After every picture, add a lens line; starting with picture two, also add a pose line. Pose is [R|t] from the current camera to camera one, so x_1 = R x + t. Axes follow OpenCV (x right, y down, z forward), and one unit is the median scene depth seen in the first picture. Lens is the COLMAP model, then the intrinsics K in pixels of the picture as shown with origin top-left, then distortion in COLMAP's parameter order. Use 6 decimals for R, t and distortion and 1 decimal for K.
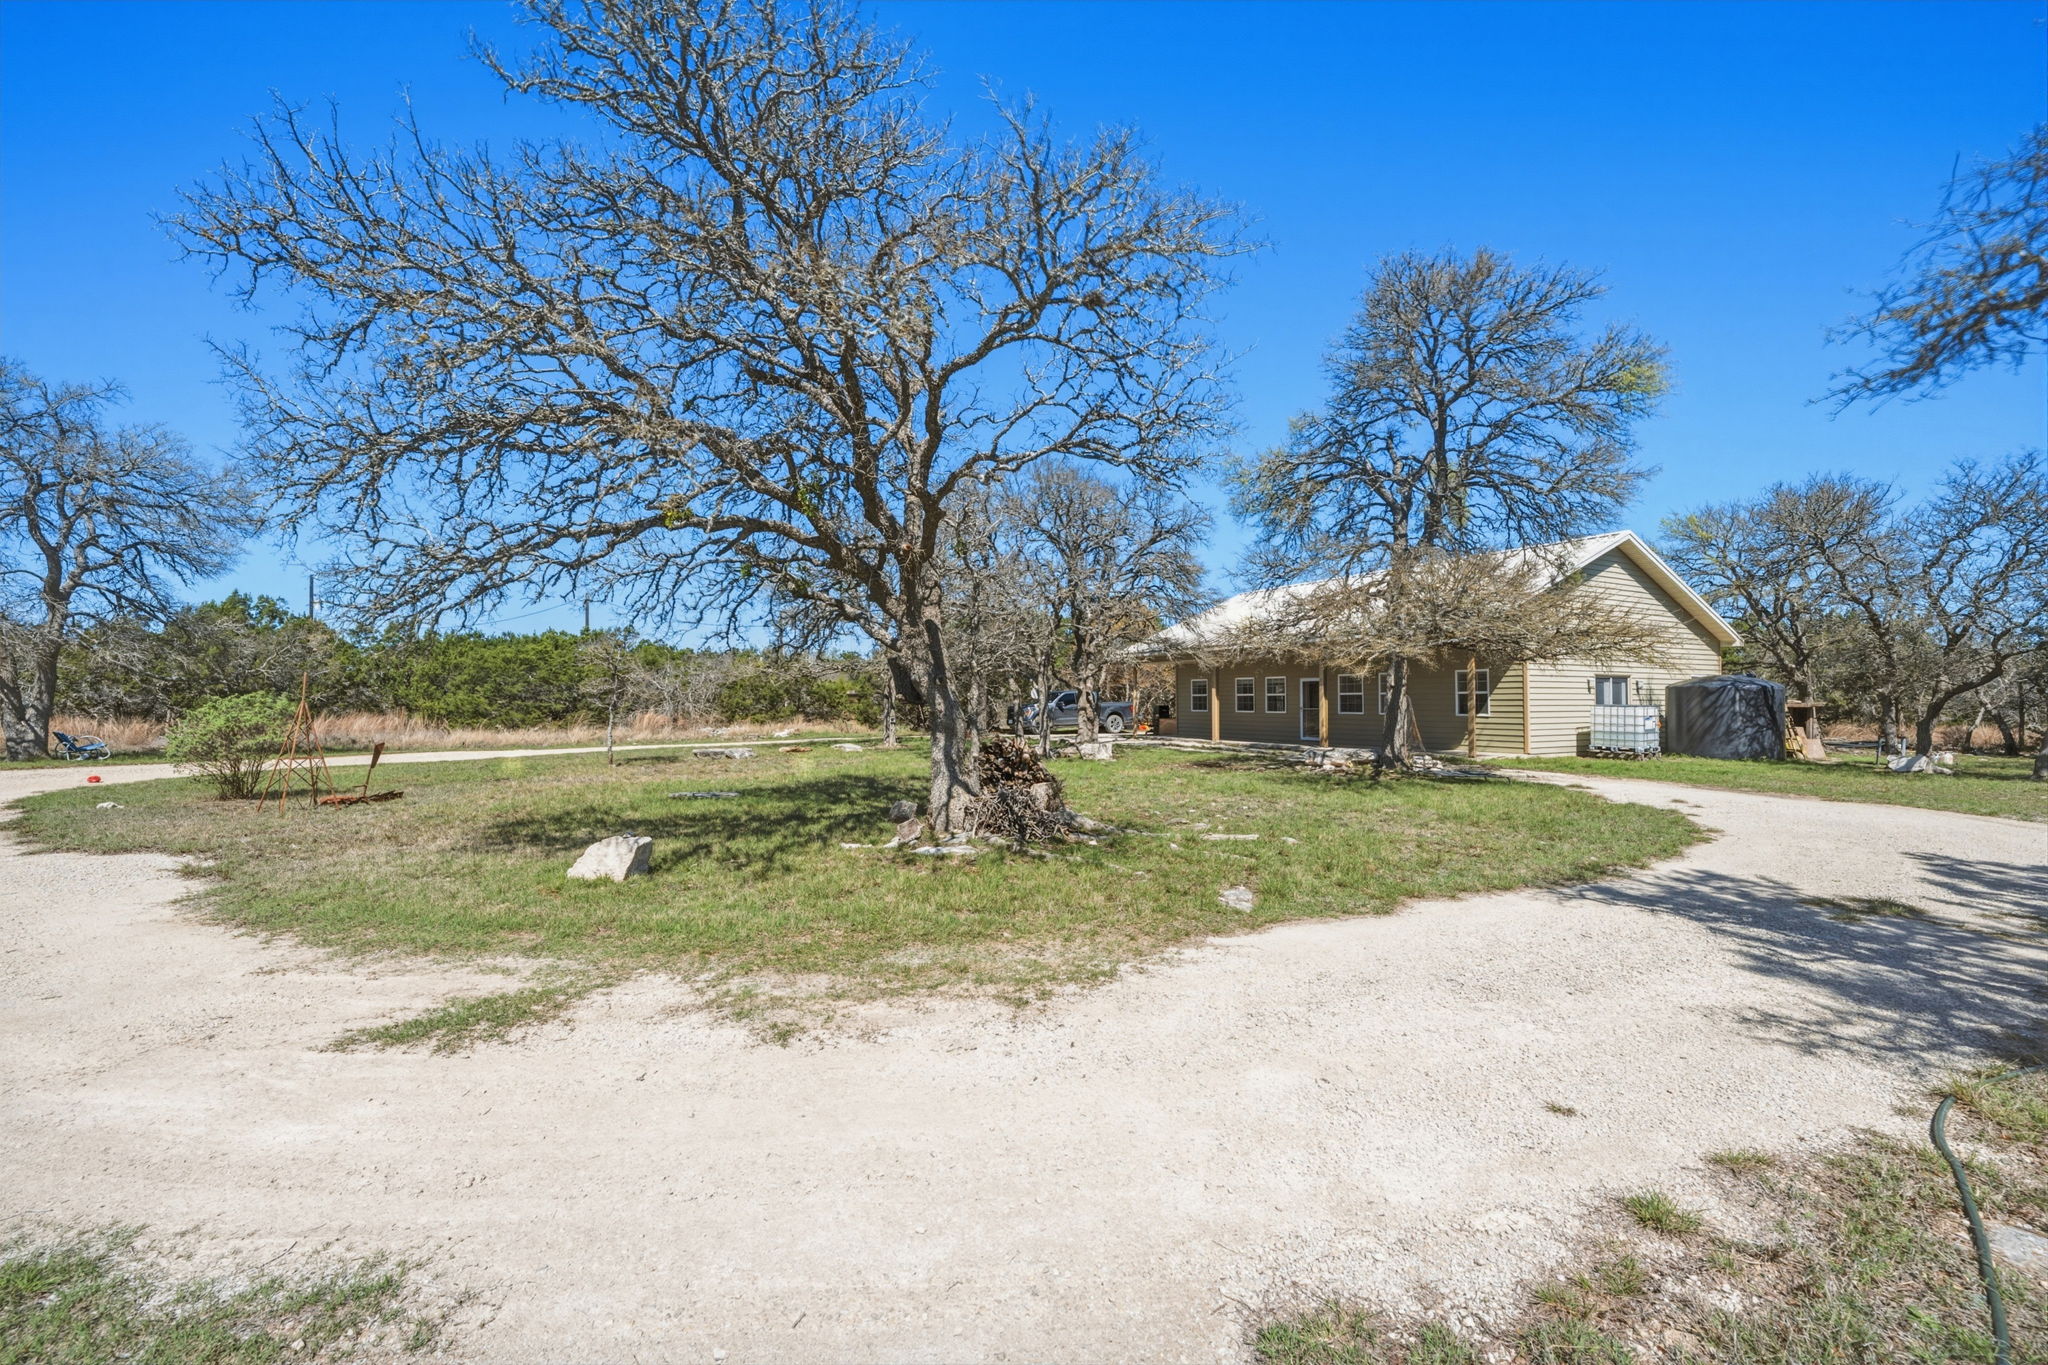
lens RADIAL K [[811.1, 0, 1024.0], [0, 811.1, 682.5], [0, 0, 1]] dist [0.000492, 0.000120]
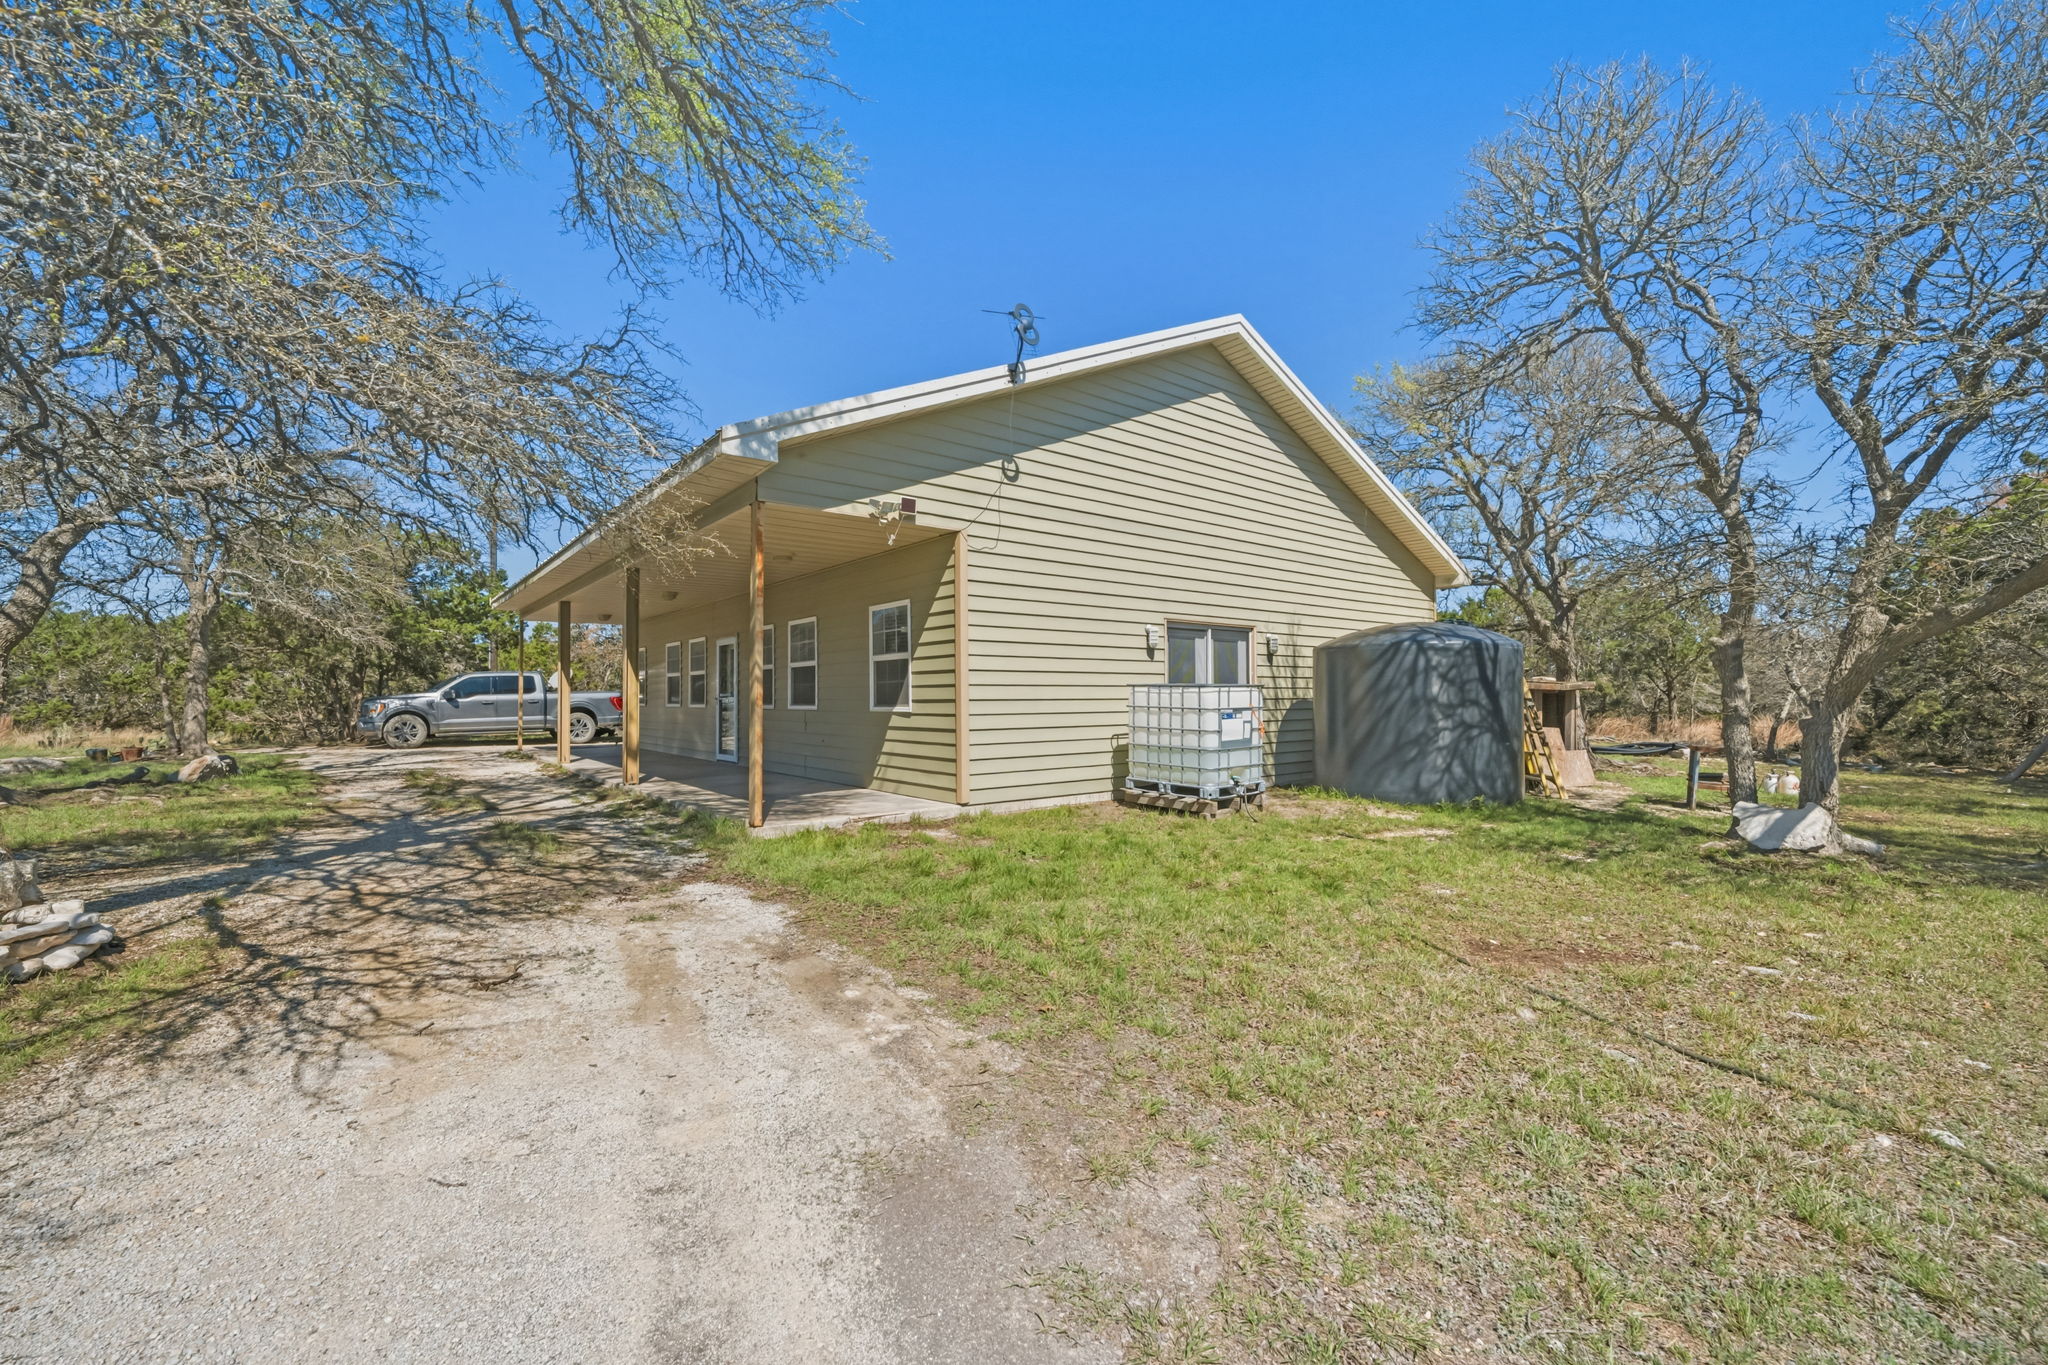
lens RADIAL K [[837.4, 0, 1017.2], [0, 837.4, 683.1], [0, 0, 1]] dist [-0.001258, 0.000145]
pose [[0.983899, -0.001207, 0.178723, 0.524978], [0.000130, 0.999982, 0.006037, 0.022985], [-0.178727, -0.005916, 0.983881, 0.536325]]
